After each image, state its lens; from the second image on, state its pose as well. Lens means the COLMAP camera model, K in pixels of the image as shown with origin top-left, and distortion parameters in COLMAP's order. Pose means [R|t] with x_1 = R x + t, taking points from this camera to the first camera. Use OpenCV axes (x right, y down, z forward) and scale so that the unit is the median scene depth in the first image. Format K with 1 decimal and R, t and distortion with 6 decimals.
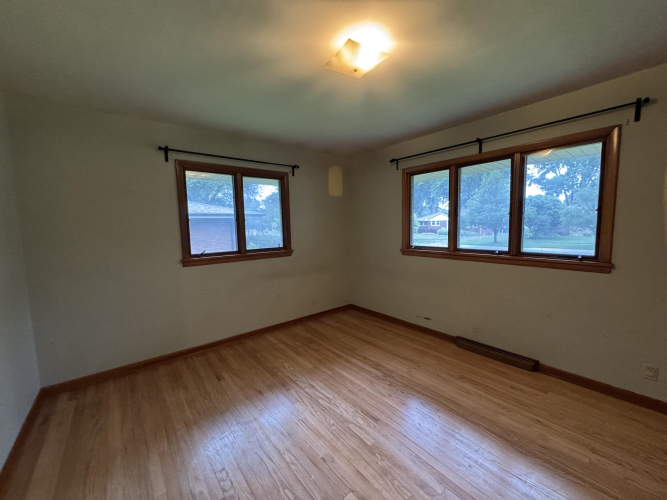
lens RADIAL K [[265.9, 0, 333.5], [0, 265.9, 250.0], [0, 0, 1]] dist [-0.002898, -0.000238]
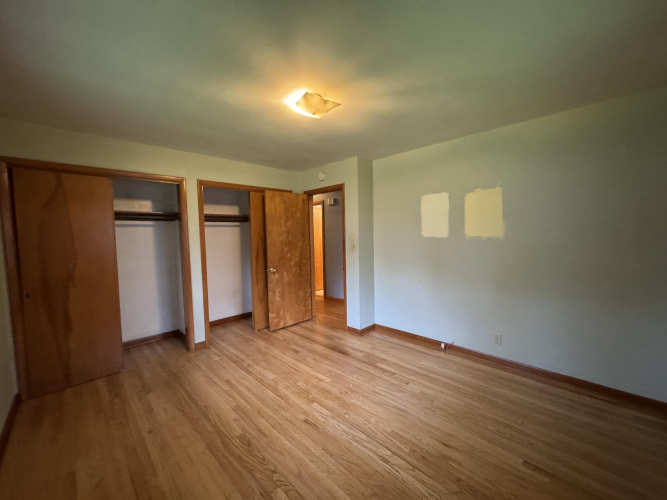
lens RADIAL K [[265.9, 0, 333.5], [0, 265.9, 250.0], [0, 0, 1]] dist [-0.002898, -0.000238]
pose [[-0.994868, 0.047164, -0.089514, 0.104614], [0.032745, 0.987182, 0.156201, -0.184559], [0.095734, 0.152468, -0.983661, 1.804059]]
